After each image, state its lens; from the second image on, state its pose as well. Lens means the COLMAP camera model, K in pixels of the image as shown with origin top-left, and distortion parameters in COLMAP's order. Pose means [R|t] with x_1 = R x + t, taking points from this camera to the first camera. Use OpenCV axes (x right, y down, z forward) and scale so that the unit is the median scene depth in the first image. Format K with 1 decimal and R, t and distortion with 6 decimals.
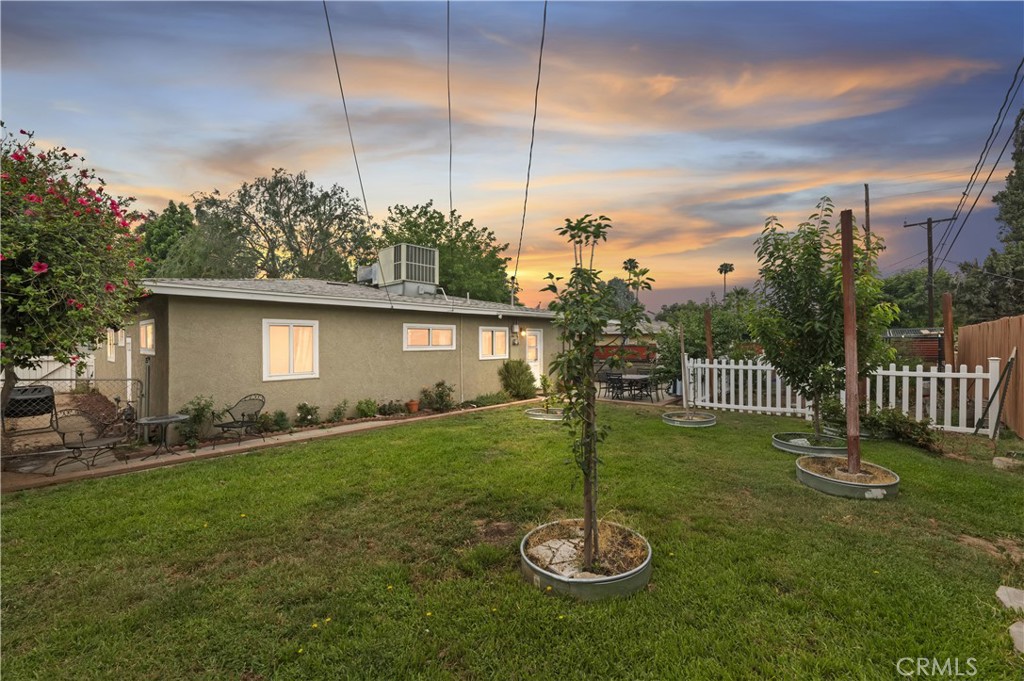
lens RADIAL K [[413.4, 0, 513.0], [0, 413.4, 342.1], [0, 0, 1]] dist [-0.000242, 0.000075]
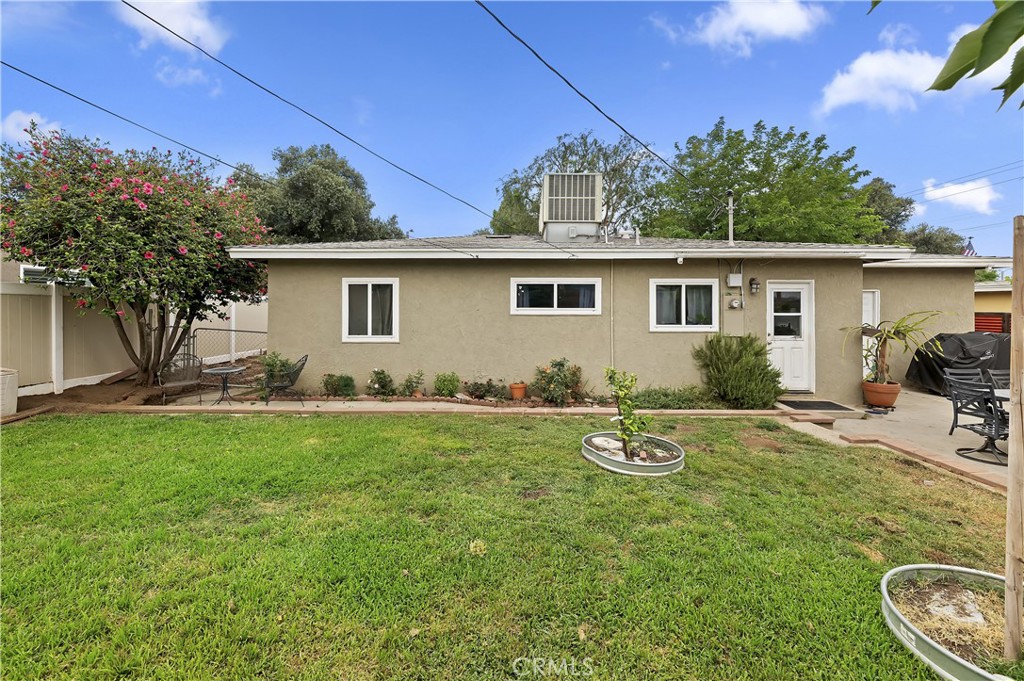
lens RADIAL K [[422.1, 0, 511.5], [0, 422.1, 303.1], [0, 0, 1]] dist [0.000015, 0.000012]
pose [[0.665712, 0.001370, -0.746208, 0.307431], [-0.005481, 0.999980, -0.003054, 0.002850], [0.746189, 0.006123, 0.665706, 0.490363]]
